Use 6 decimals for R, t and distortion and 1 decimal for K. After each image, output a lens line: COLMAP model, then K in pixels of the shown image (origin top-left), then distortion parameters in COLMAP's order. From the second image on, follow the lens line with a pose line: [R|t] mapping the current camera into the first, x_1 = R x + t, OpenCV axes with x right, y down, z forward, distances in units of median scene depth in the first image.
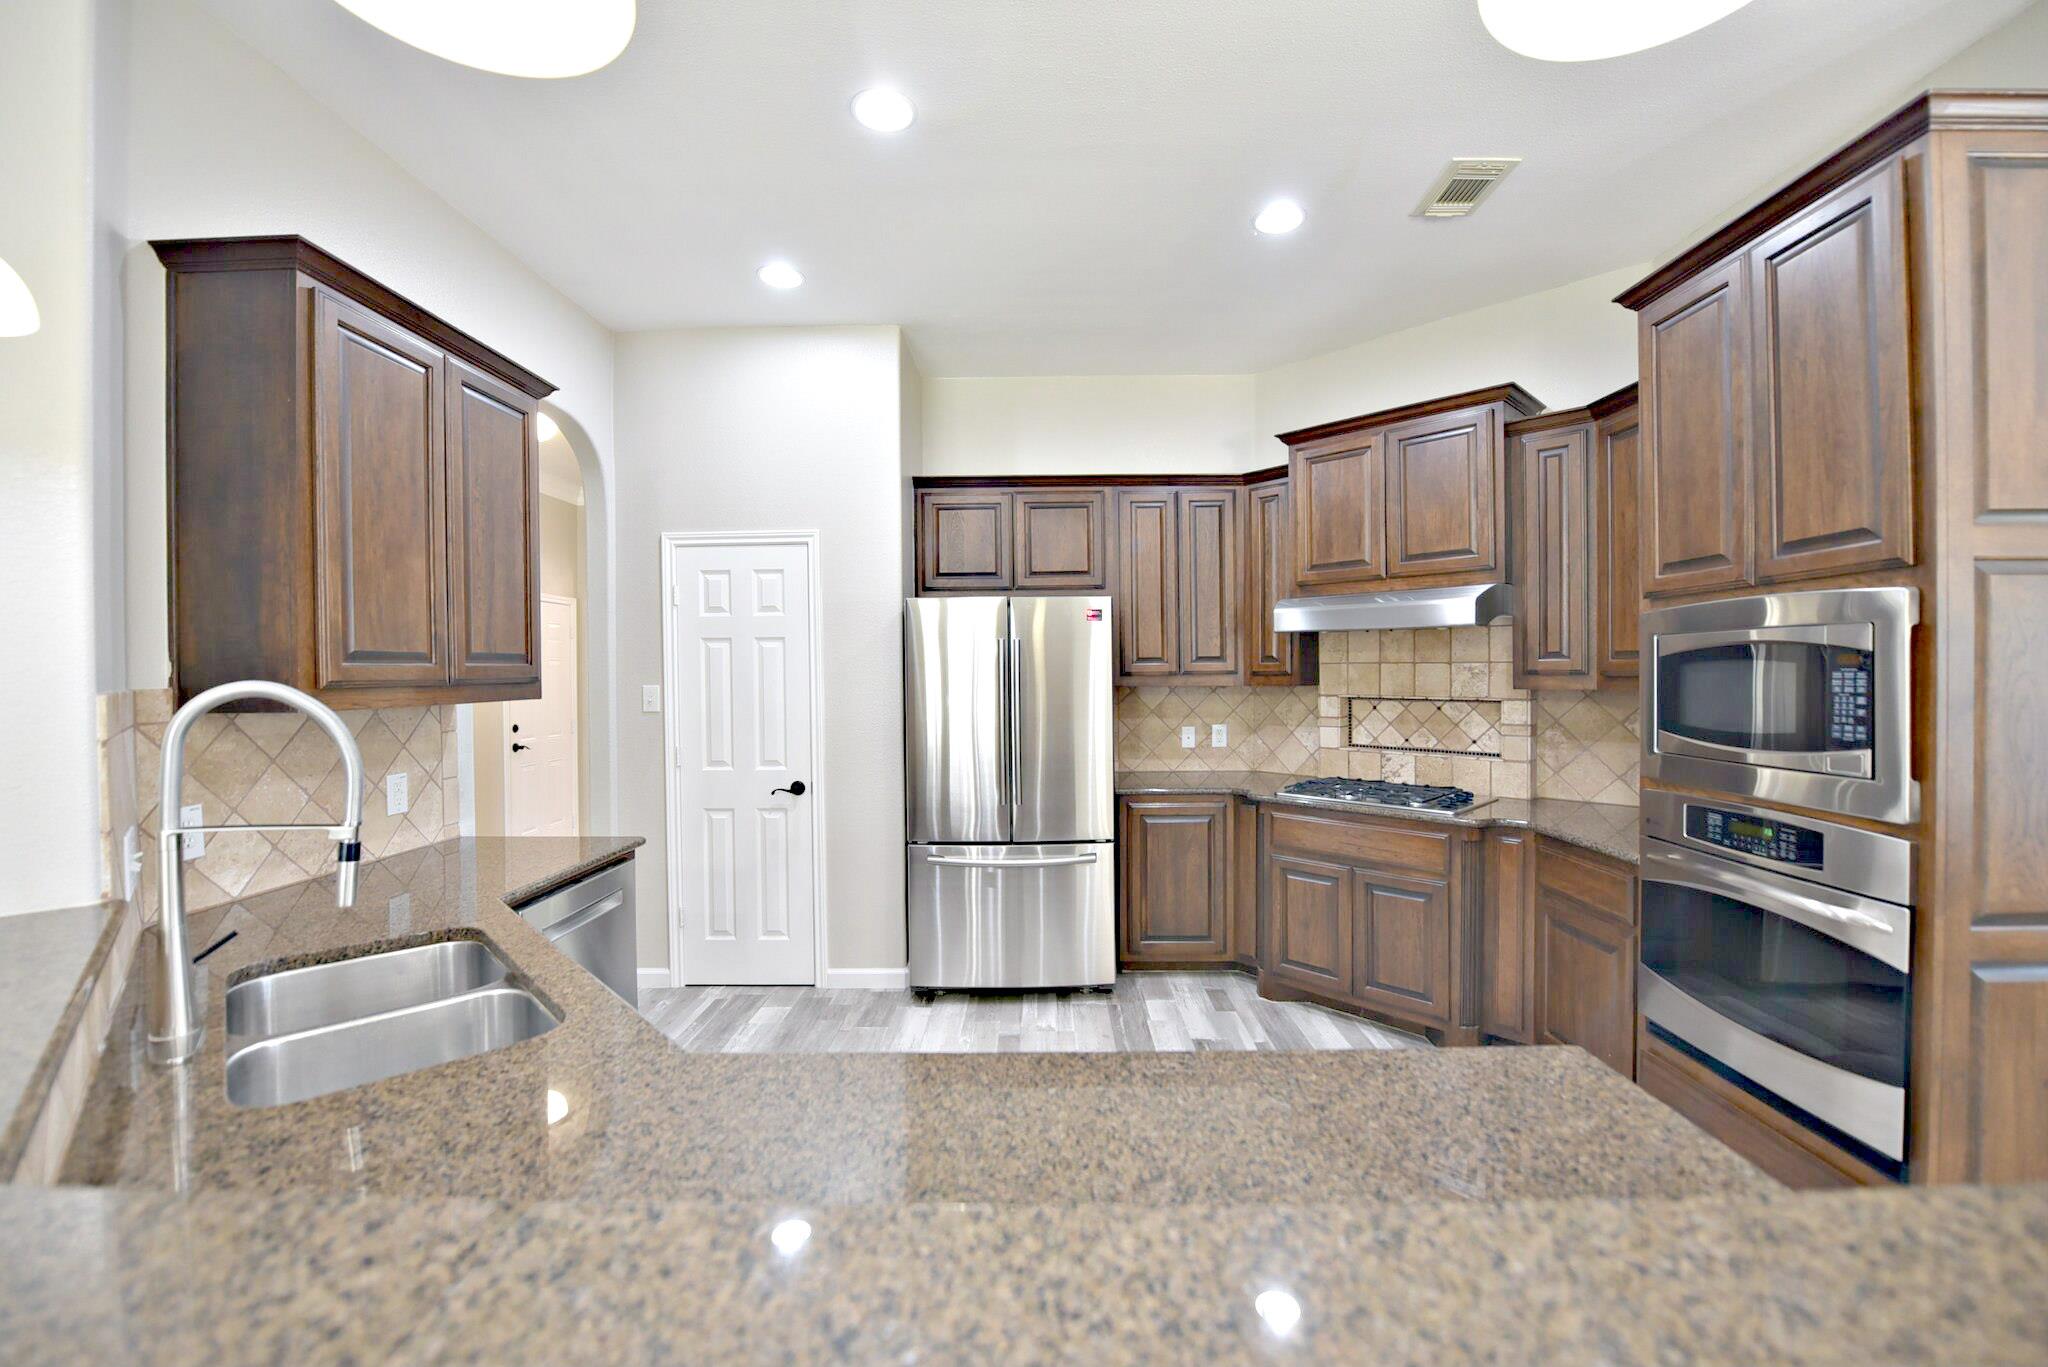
lens RADIAL K [[823.0, 0, 1031.9], [0, 823.0, 681.4], [0, 0, 1]] dist [-0.013658, -0.004569]
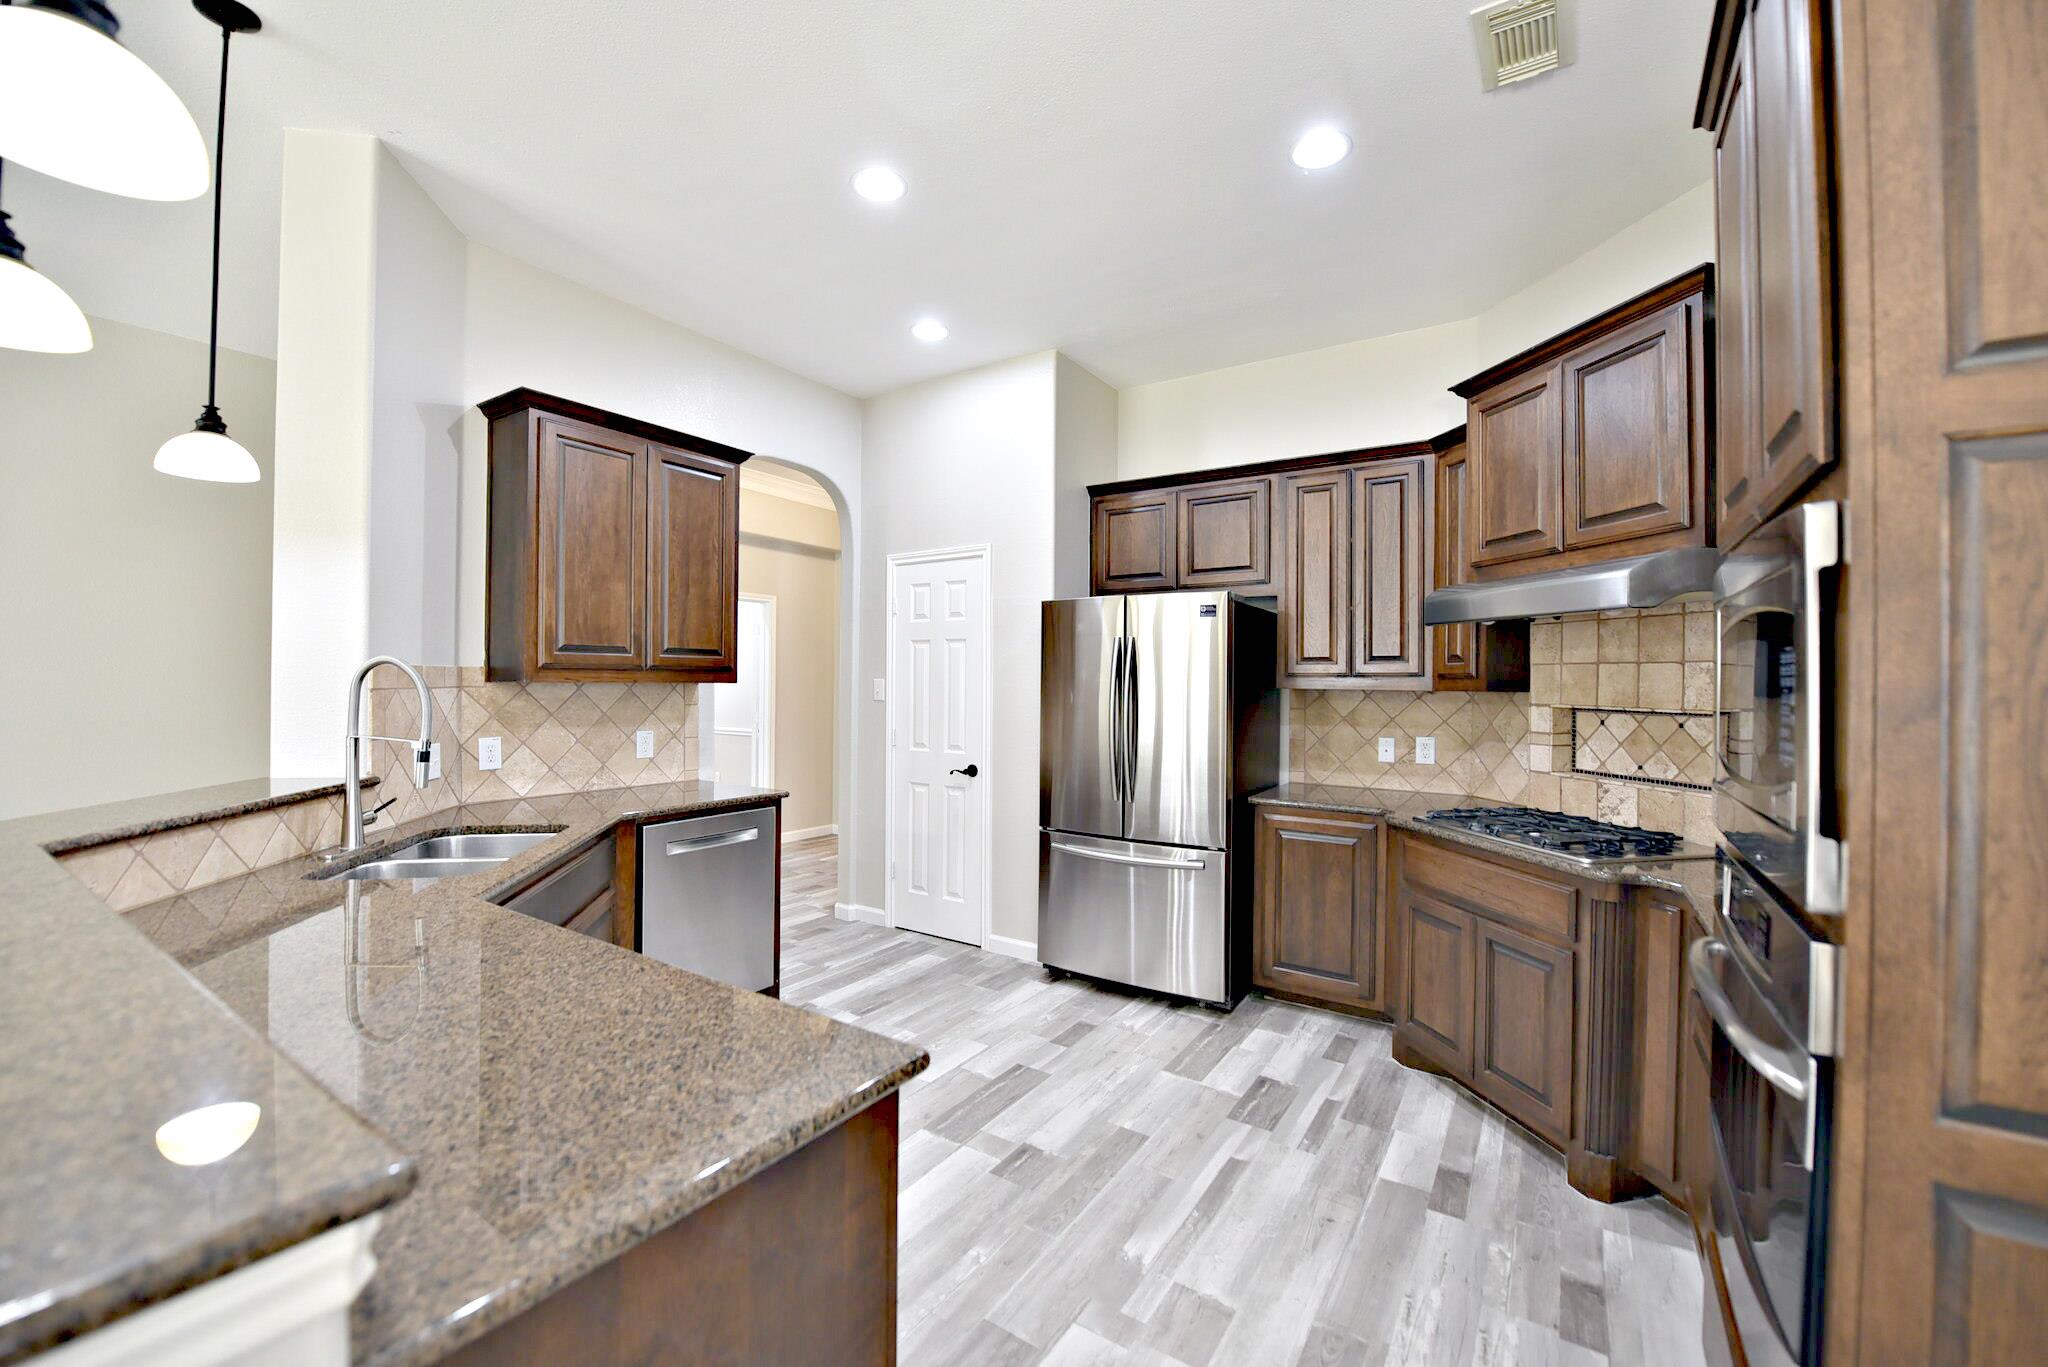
lens RADIAL K [[812.8, 0, 1030.3], [0, 812.8, 681.3], [0, 0, 1]] dist [-0.013767, -0.004165]
pose [[0.843108, 0.015566, -0.537520, 0.406749], [-0.023207, 0.999703, -0.007450, 0.012847], [0.537244, 0.018756, 0.843218, 0.093911]]
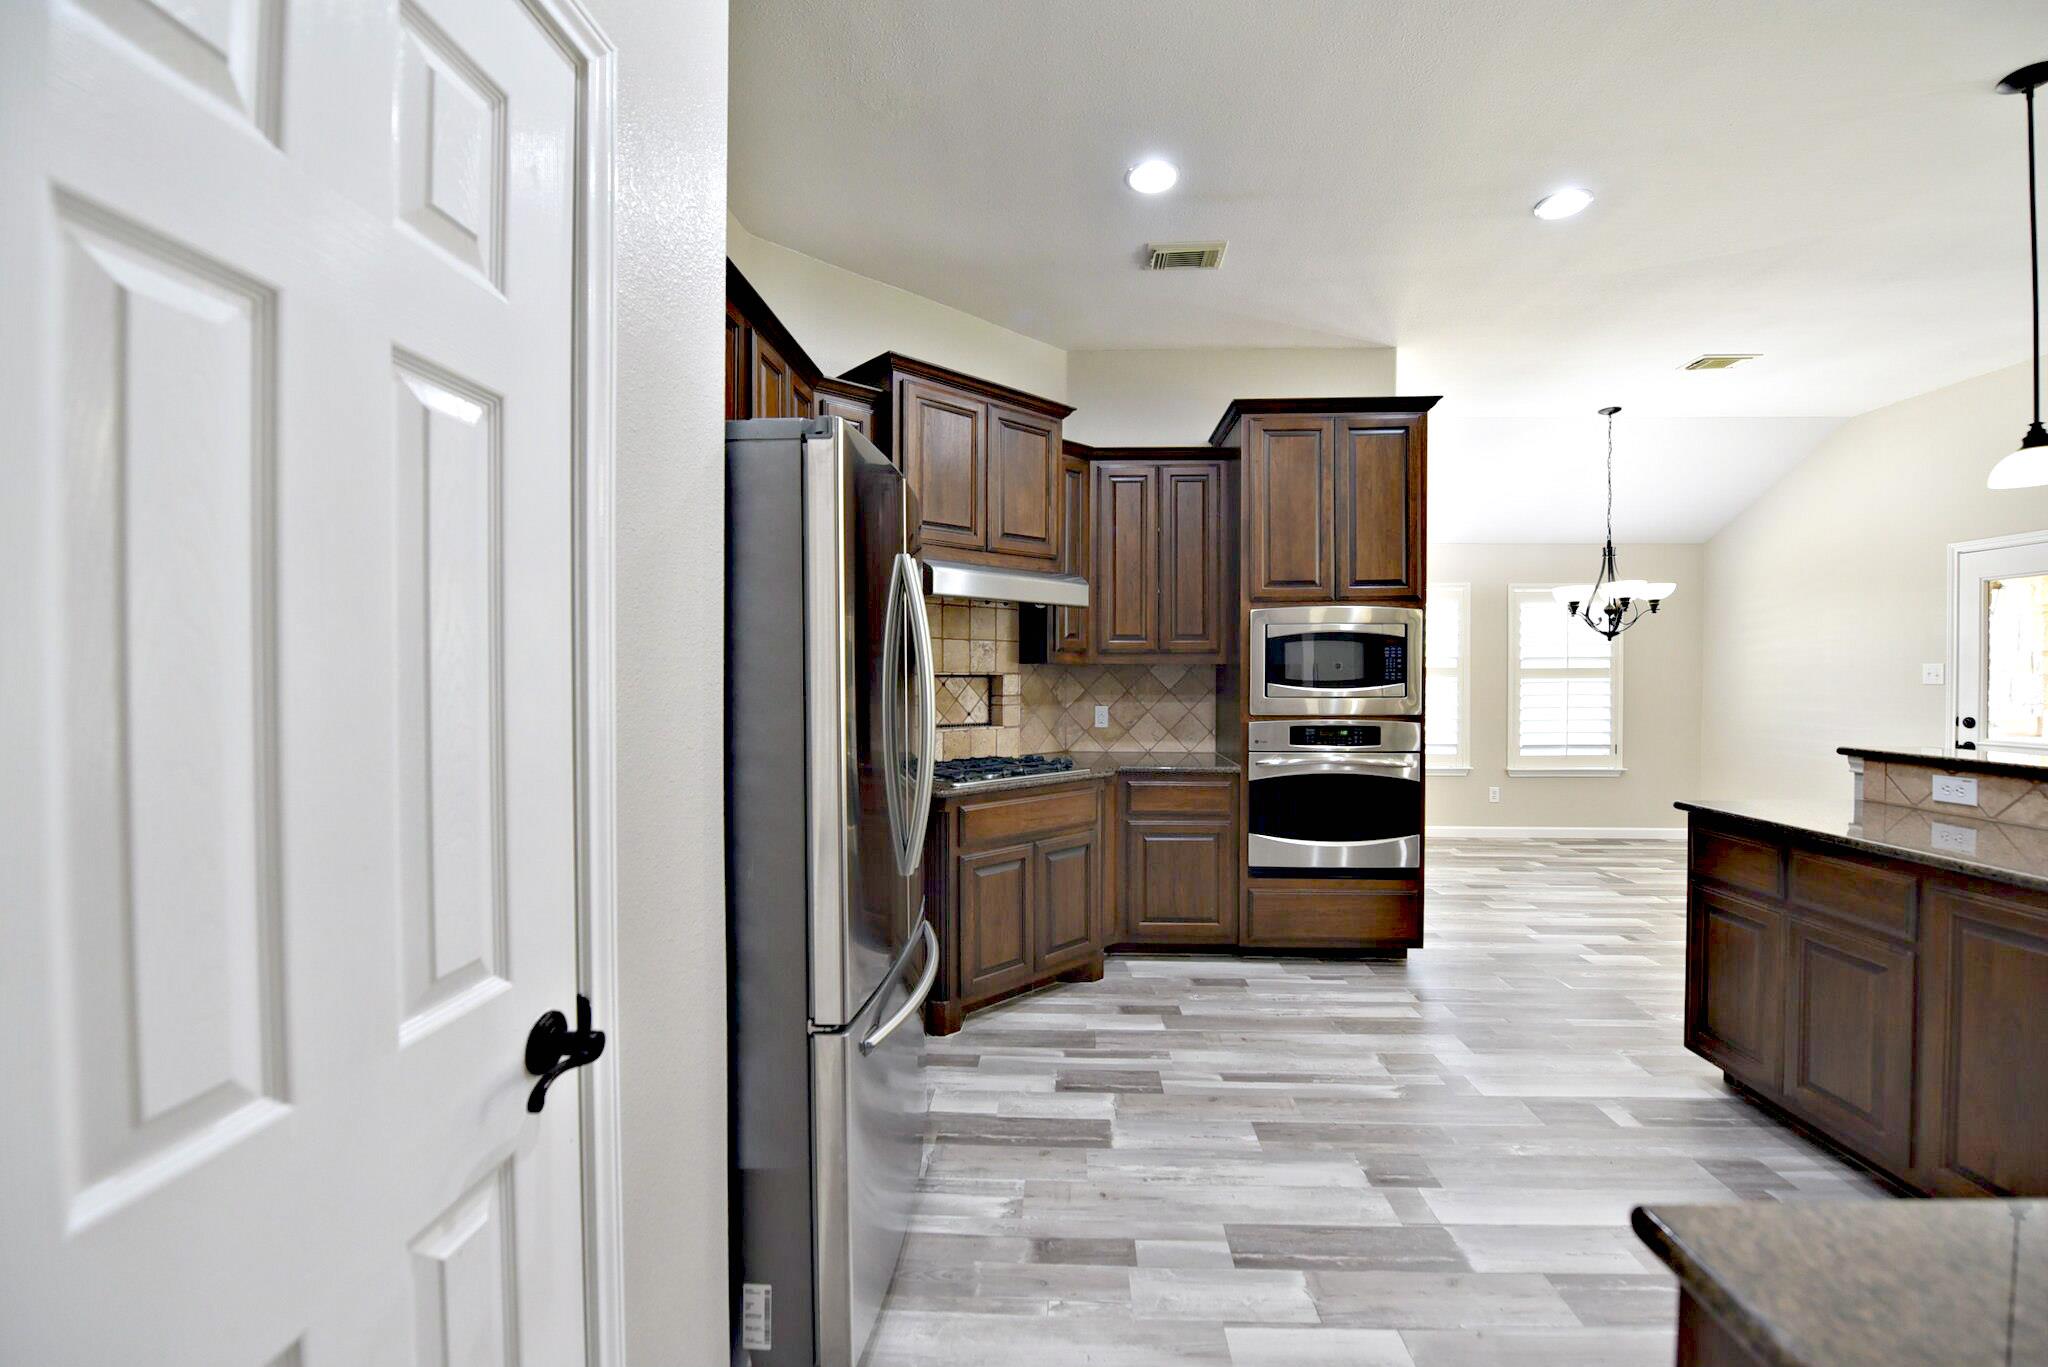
lens RADIAL K [[823.0, 0, 1031.9], [0, 823.0, 681.4], [0, 0, 1]] dist [-0.013658, -0.004569]
pose [[0.025884, -0.005153, 0.999652, -0.544654], [0.011470, 0.999922, 0.004858, 0.026445], [-0.999599, 0.011340, 0.025942, 0.894363]]
